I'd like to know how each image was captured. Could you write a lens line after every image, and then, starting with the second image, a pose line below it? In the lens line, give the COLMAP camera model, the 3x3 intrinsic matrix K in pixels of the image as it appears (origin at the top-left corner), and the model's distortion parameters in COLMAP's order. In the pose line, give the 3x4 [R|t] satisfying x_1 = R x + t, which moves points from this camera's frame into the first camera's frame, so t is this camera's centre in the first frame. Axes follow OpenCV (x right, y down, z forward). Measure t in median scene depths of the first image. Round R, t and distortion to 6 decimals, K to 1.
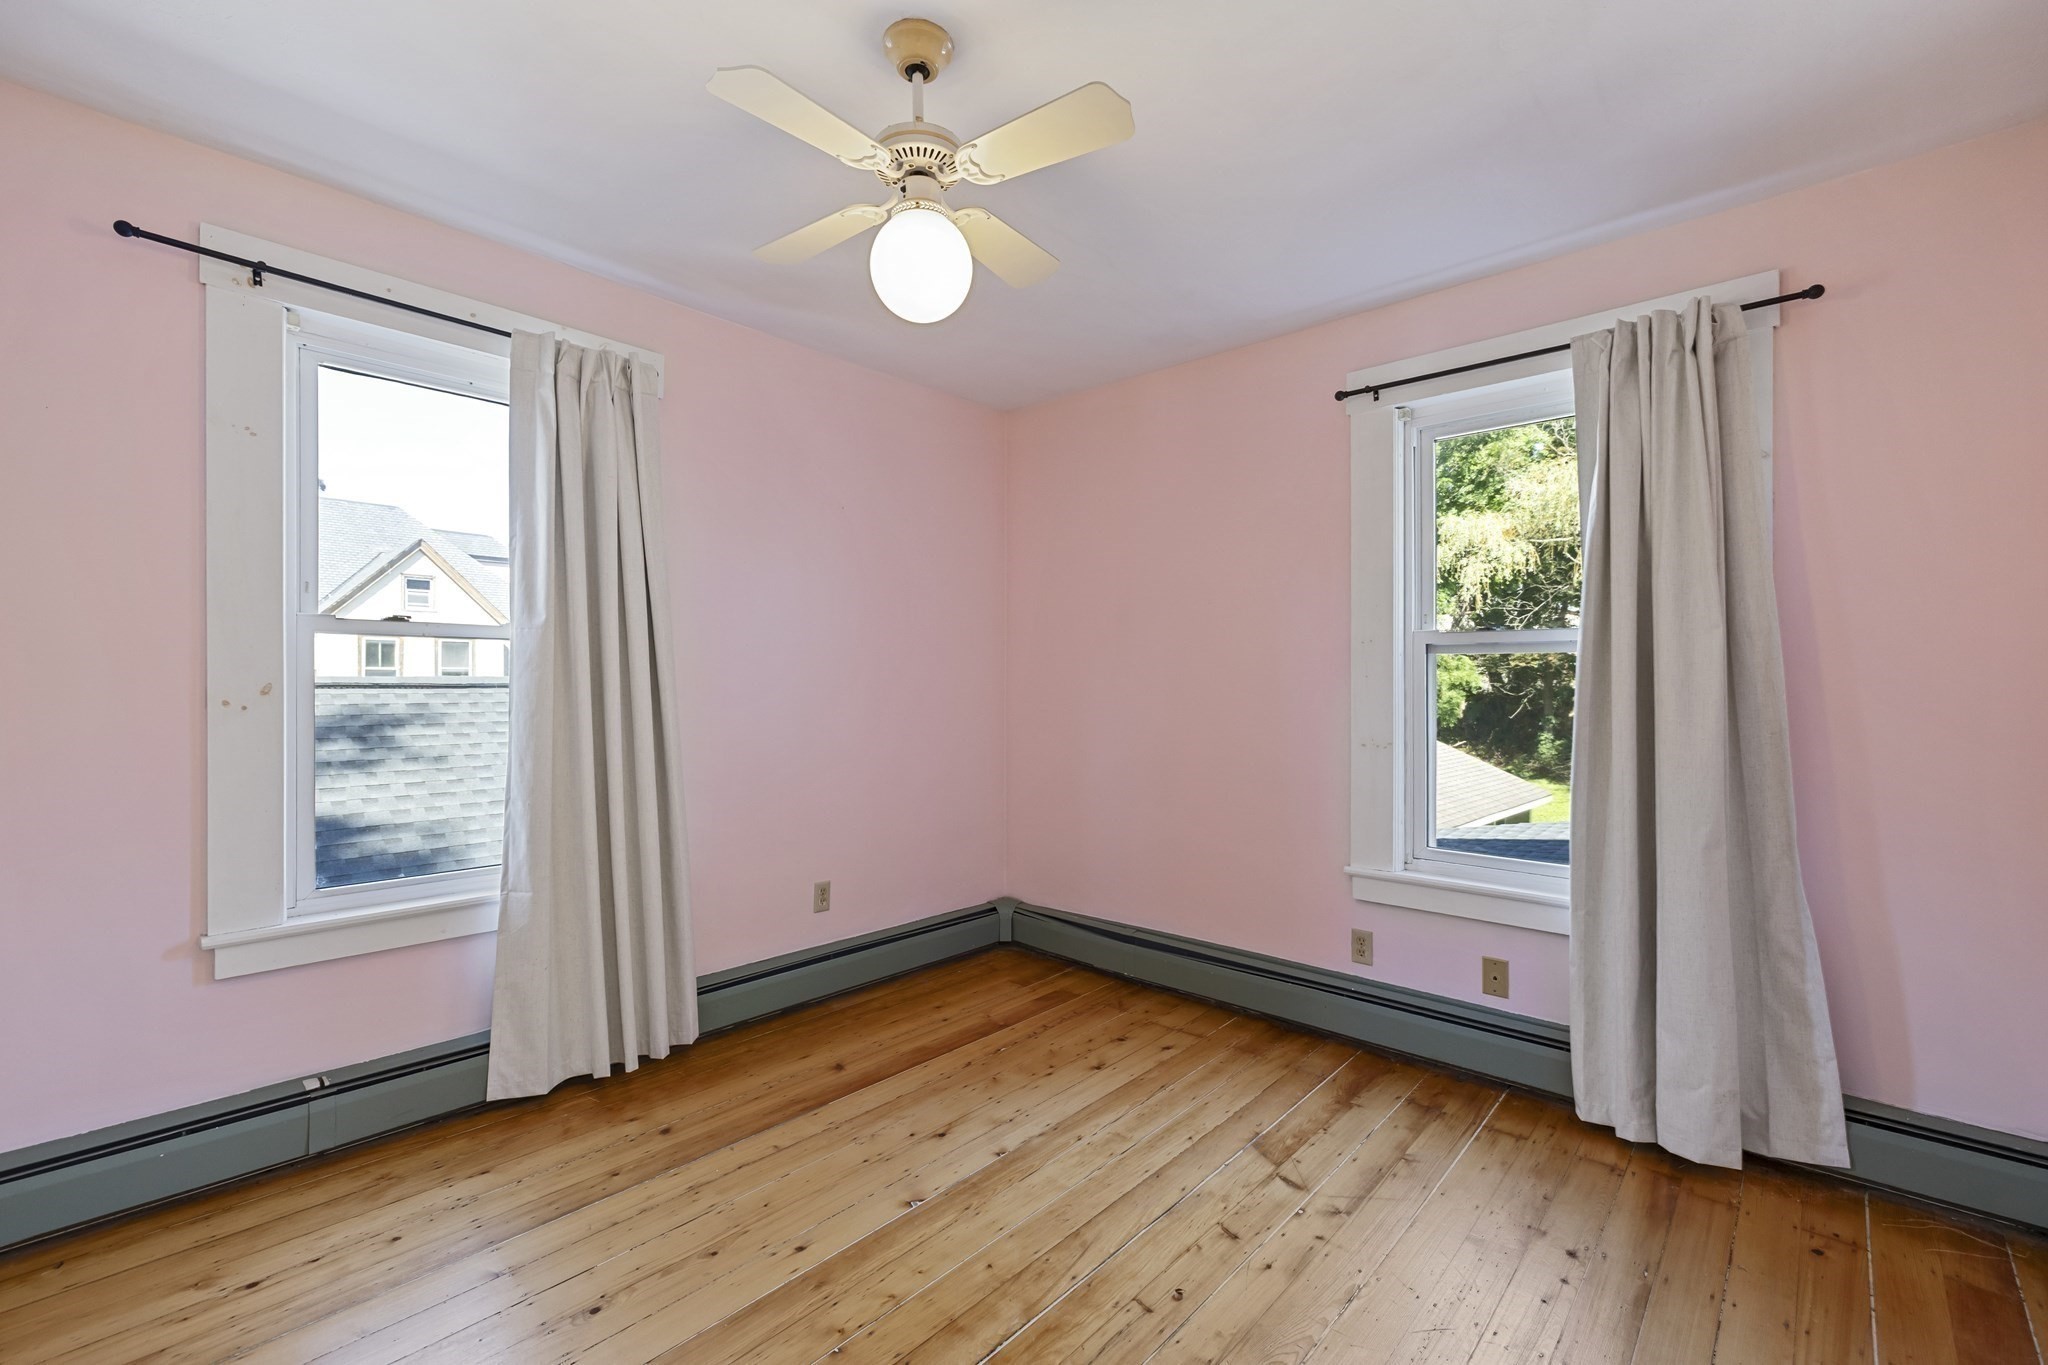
lens RADIAL K [[863.2, 0, 1019.7], [0, 863.2, 685.2], [0, 0, 1]] dist [0.001767, -0.000344]
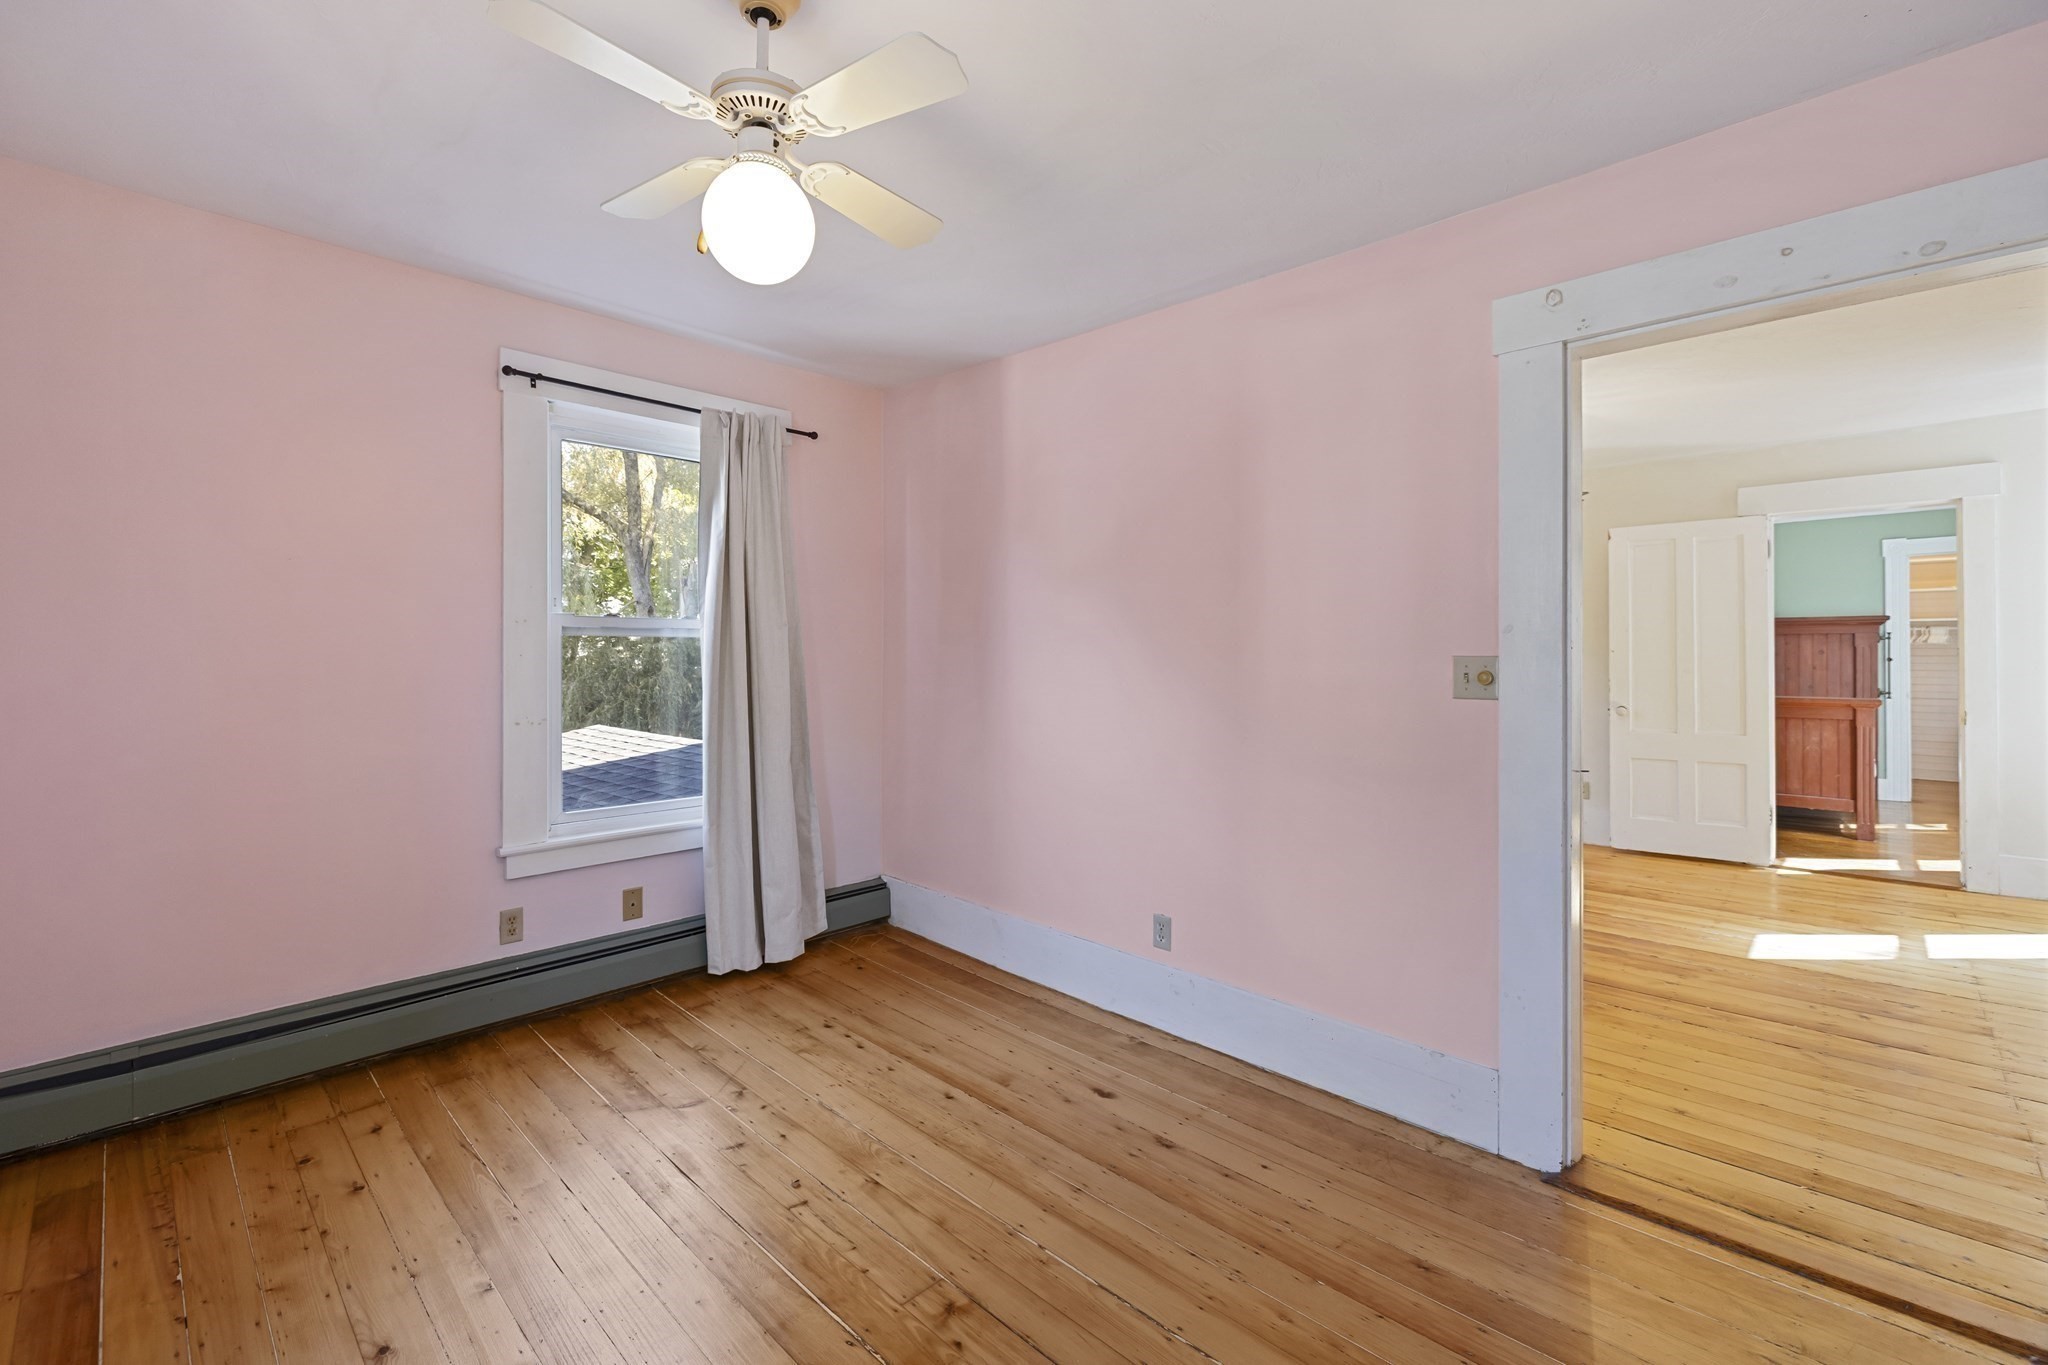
lens RADIAL K [[863.2, 0, 999.3], [0, 863.2, 653.9], [0, 0, 1]] dist [0.001767, -0.000344]
pose [[0.053658, -0.005515, 0.998544, -0.651521], [0.000500, 0.999985, 0.005496, -0.019983], [-0.998559, 0.000205, 0.053660, 0.434537]]
